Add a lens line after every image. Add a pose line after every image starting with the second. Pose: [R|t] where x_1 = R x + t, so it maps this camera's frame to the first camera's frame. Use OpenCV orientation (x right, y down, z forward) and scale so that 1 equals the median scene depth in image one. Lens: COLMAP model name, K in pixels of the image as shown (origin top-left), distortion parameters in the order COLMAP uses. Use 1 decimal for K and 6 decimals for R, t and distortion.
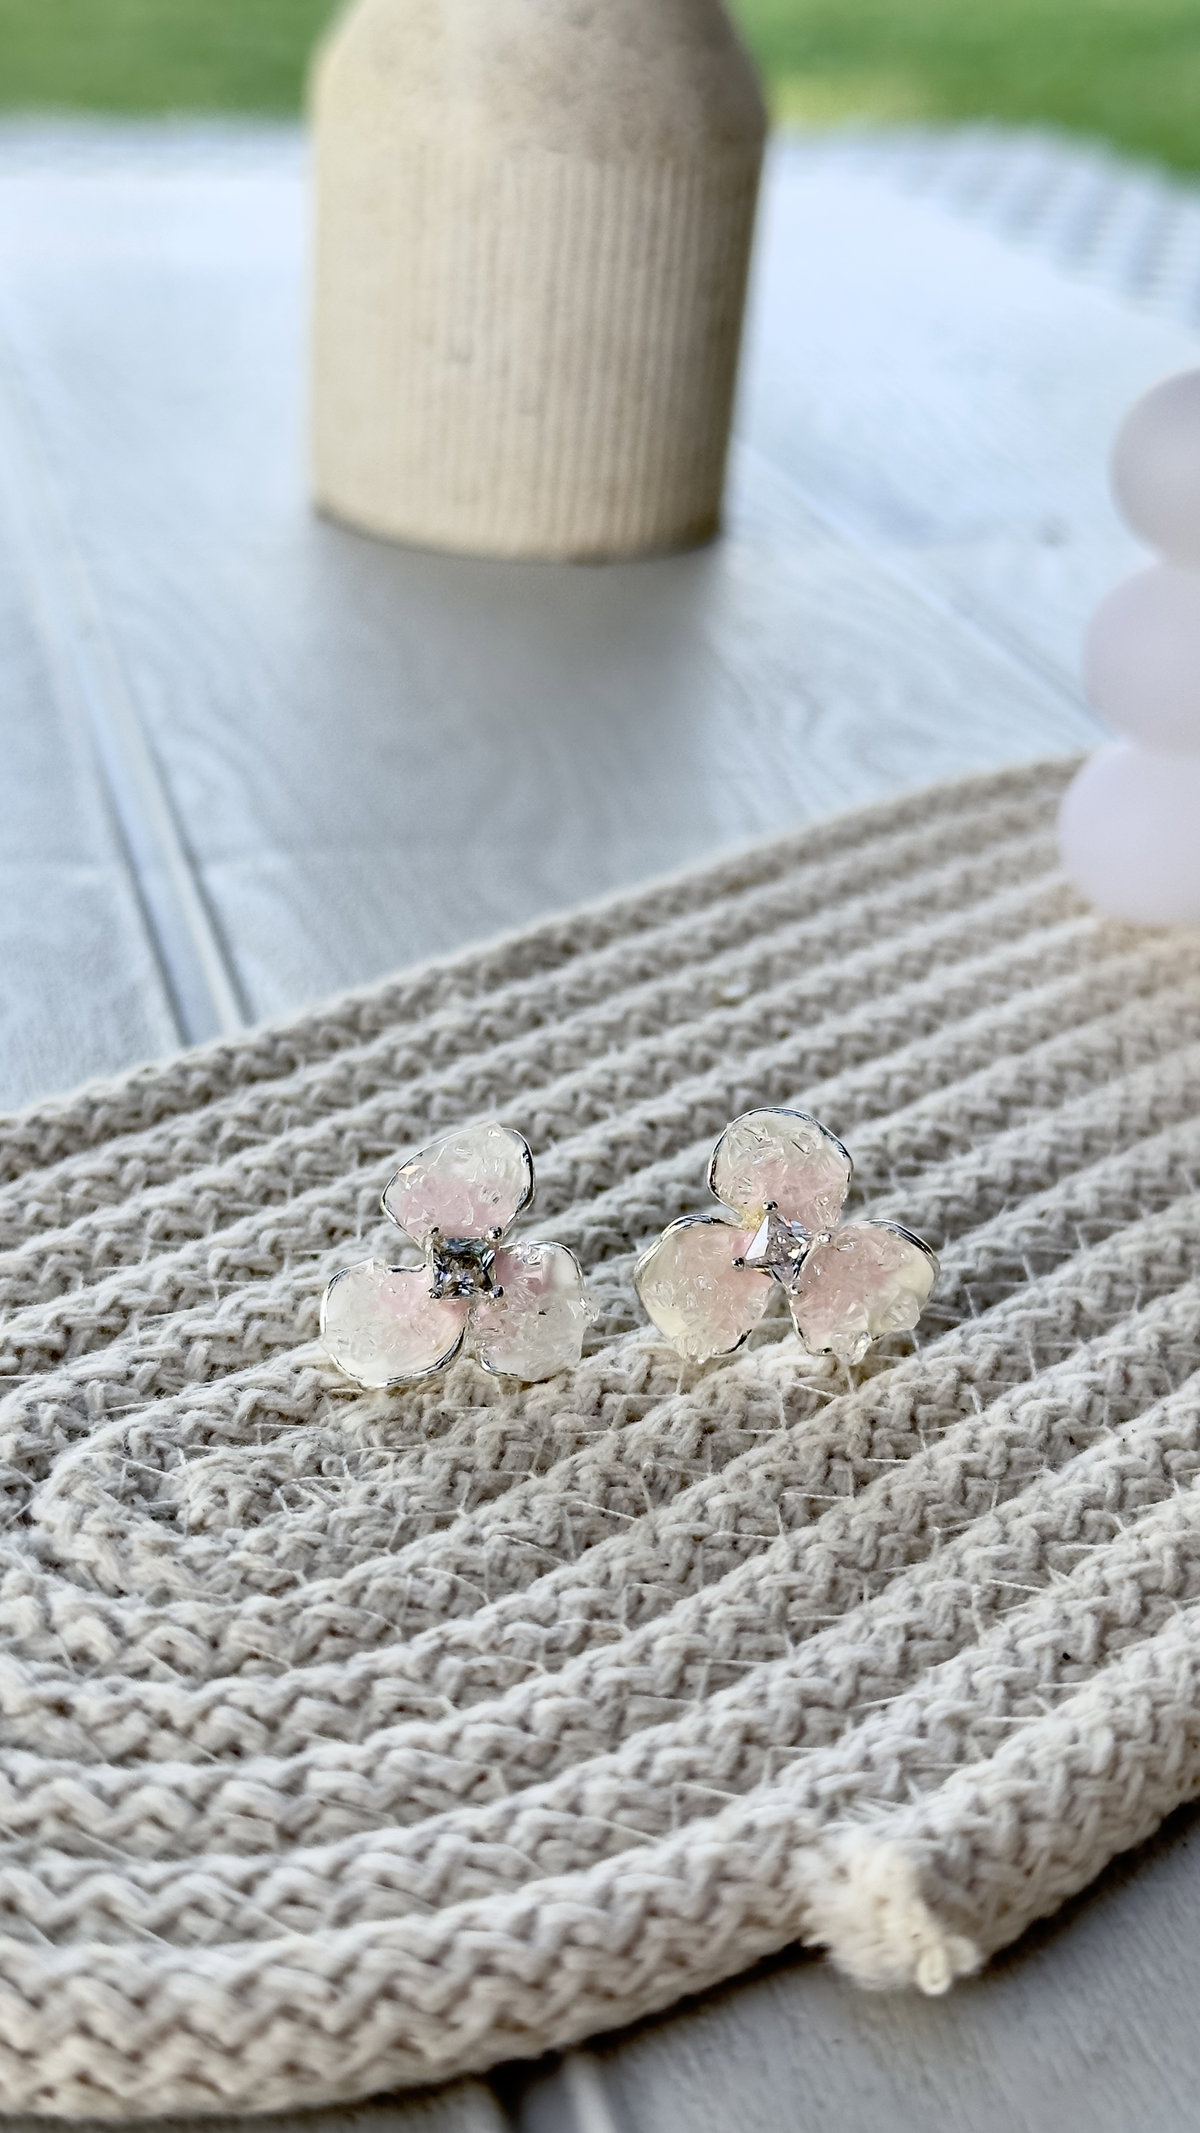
lens RADIAL K [[3321.3, 0, 571.4], [0, 3321.3, 1028.6], [0, 0, 1]] dist [0.140957, 0.000000]
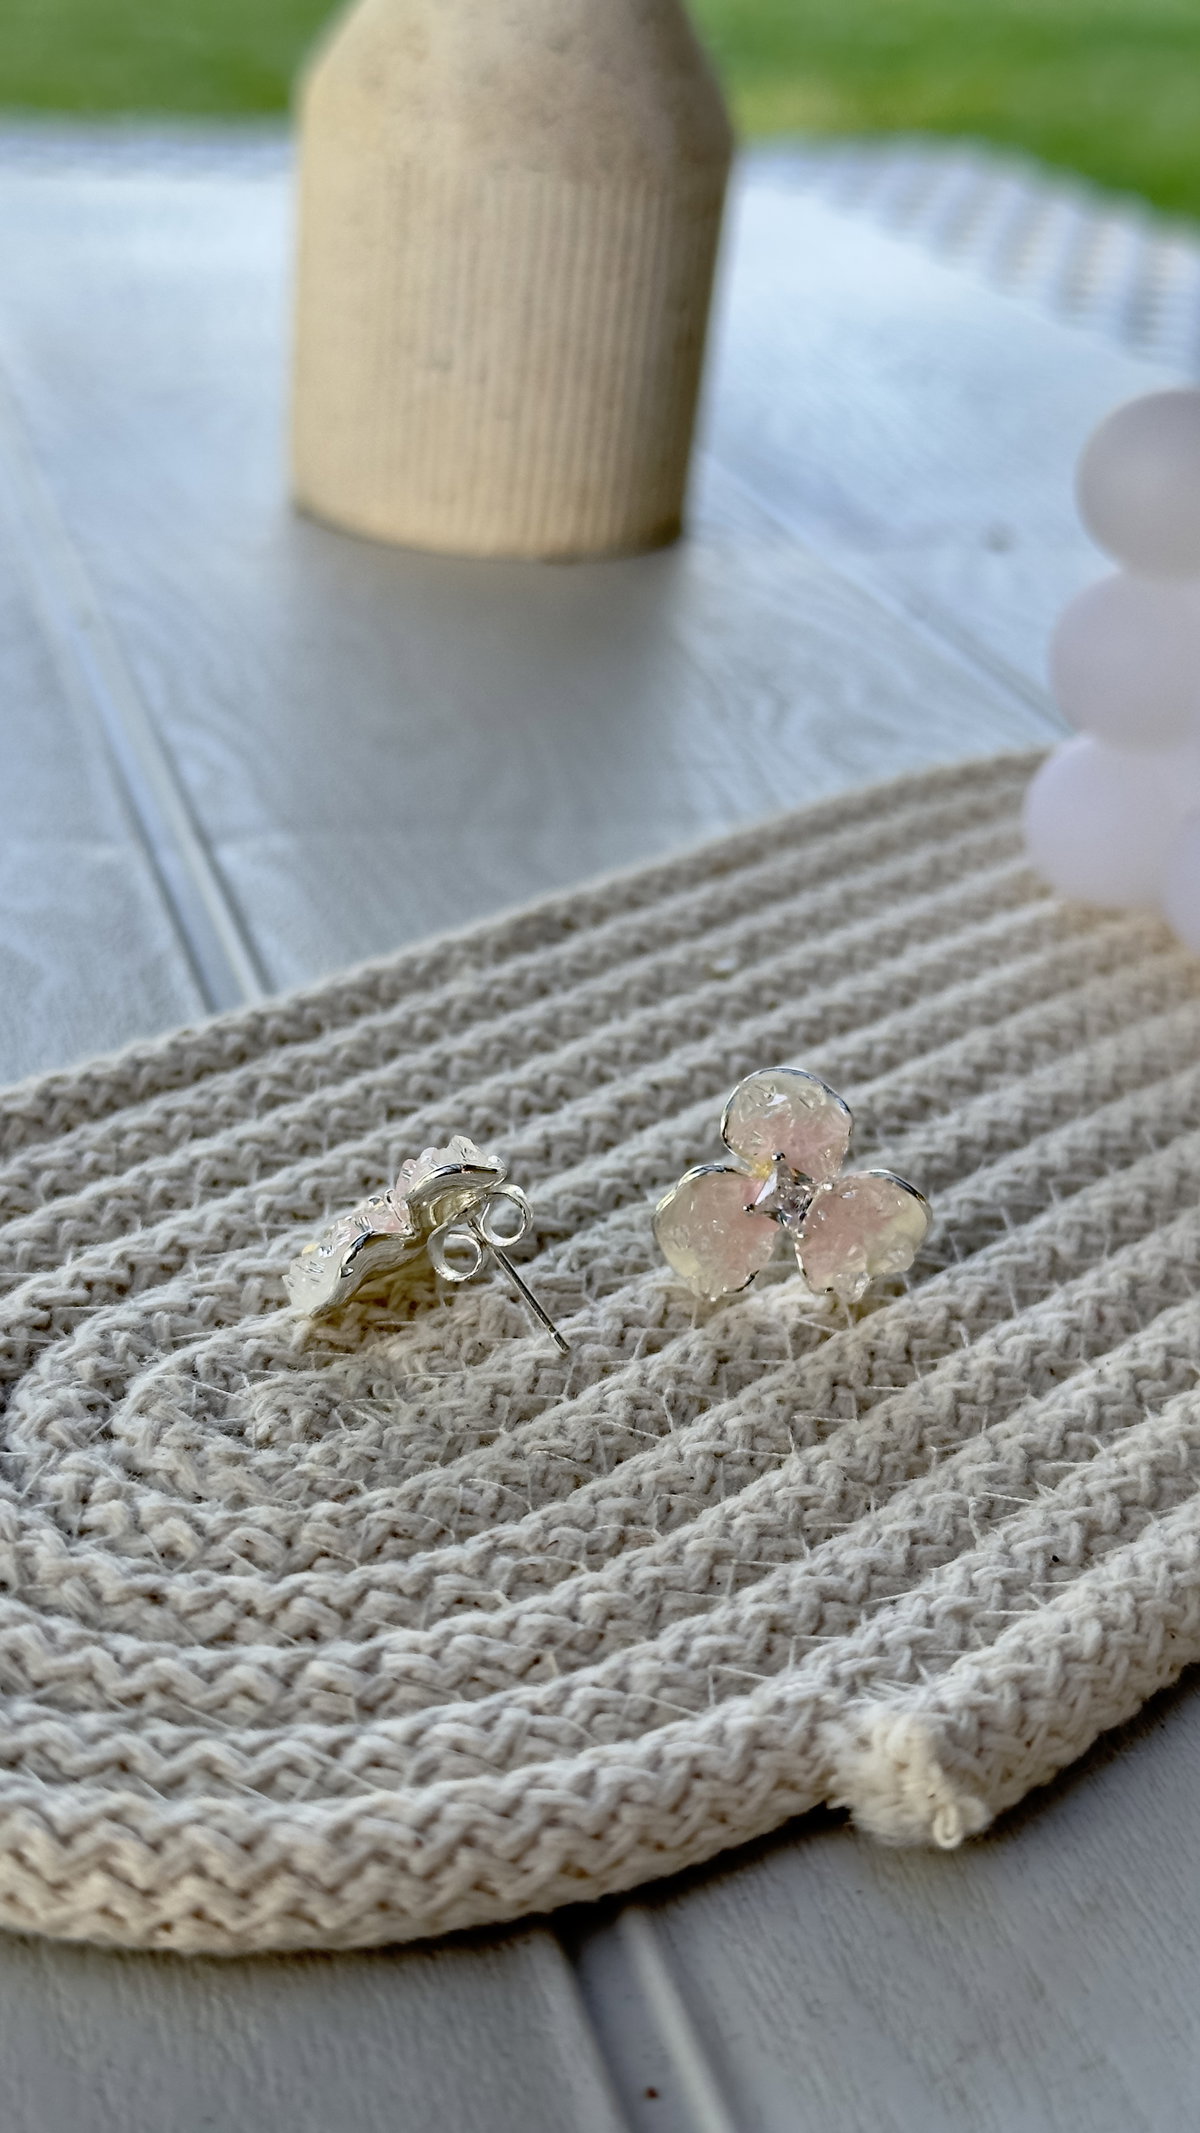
lens RADIAL K [[3321.3, 0, 560.2], [0, 3321.3, 1030.3], [0, 0, 1]] dist [0.140957, 0.000000]
pose [[0.999560, 0.008443, 0.028436, -0.045574], [-0.008504, 0.999962, 0.002026, 0.010617], [-0.028418, -0.002267, 0.999594, -0.094950]]
